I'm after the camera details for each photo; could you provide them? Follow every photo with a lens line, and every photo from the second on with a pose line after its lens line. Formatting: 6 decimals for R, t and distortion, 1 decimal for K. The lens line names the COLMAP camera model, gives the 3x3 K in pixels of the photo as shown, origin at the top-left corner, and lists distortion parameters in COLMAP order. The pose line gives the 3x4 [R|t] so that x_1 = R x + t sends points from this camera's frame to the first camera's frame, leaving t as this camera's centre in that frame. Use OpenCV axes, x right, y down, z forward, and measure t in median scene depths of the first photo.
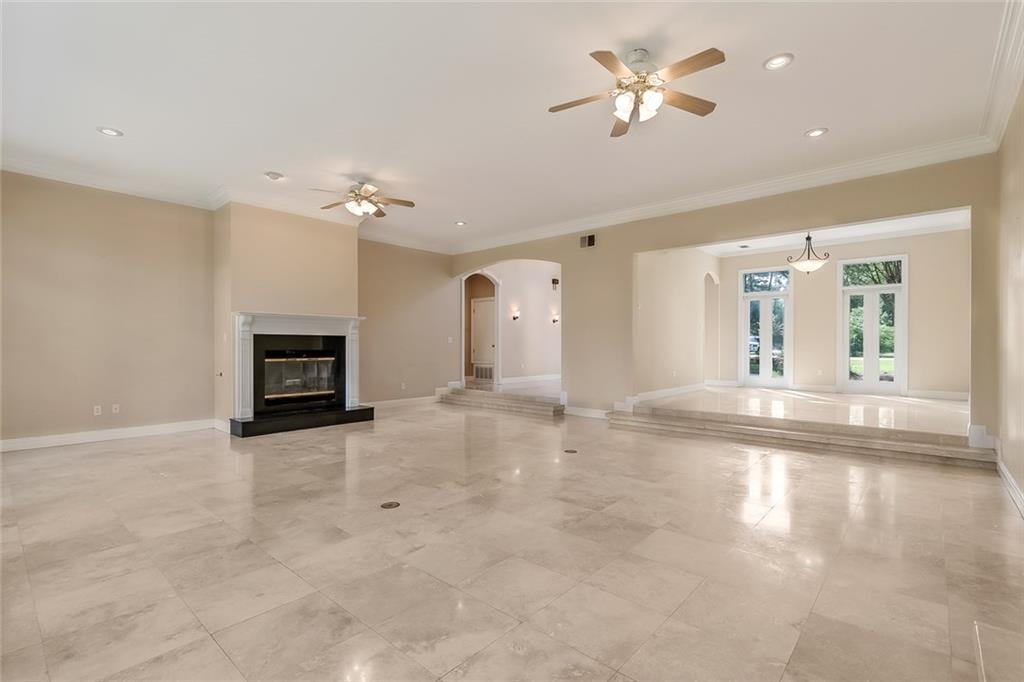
lens RADIAL K [[470.7, 0, 513.0], [0, 470.7, 345.2], [0, 0, 1]] dist [0.005589, 0.000843]
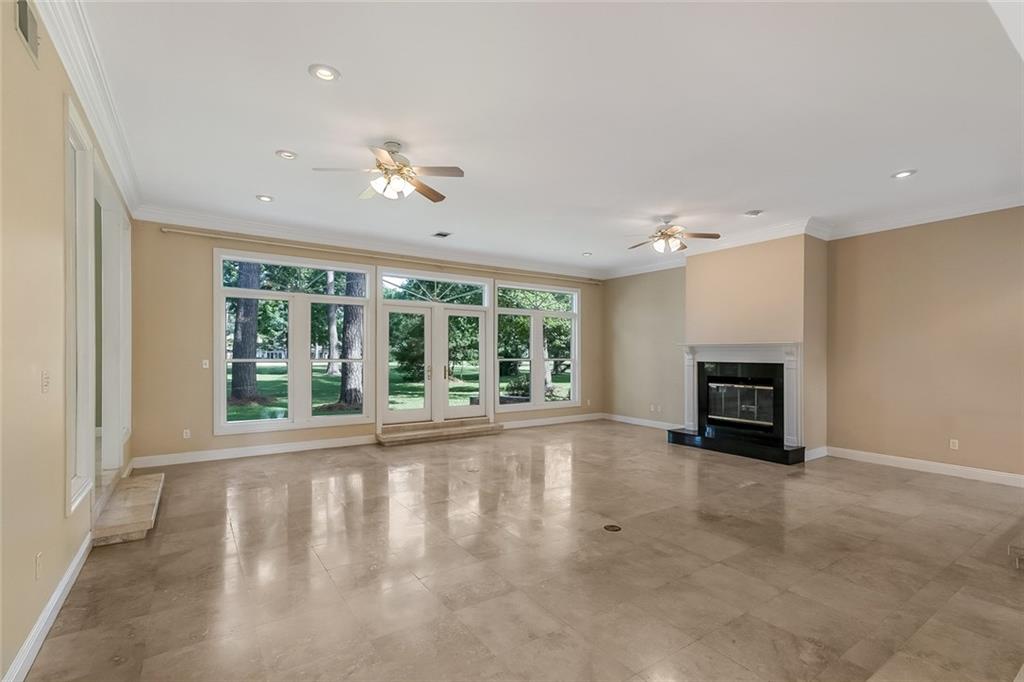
lens RADIAL K [[470.7, 0, 520.1], [0, 470.7, 356.3], [0, 0, 1]] dist [0.005589, 0.000843]
pose [[-0.237515, 0.000077, -0.971384, 0.689846], [-0.008644, 0.999960, 0.002193, -0.034435], [0.971345, 0.008917, -0.237505, 0.807483]]
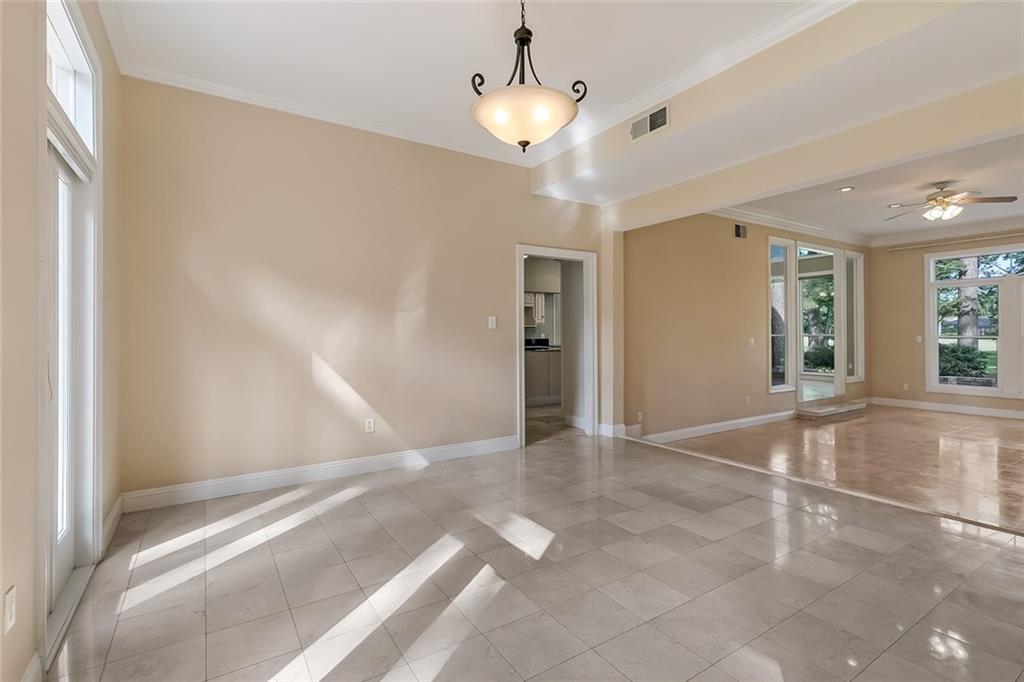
lens RADIAL K [[470.7, 0, 510.5], [0, 470.7, 333.3], [0, 0, 1]] dist [0.005589, 0.000843]
pose [[-0.960484, -0.006940, 0.278248, 0.649181], [-0.002953, 0.999887, 0.014746, -0.043222], [-0.278319, 0.013342, -0.960396, 1.527722]]
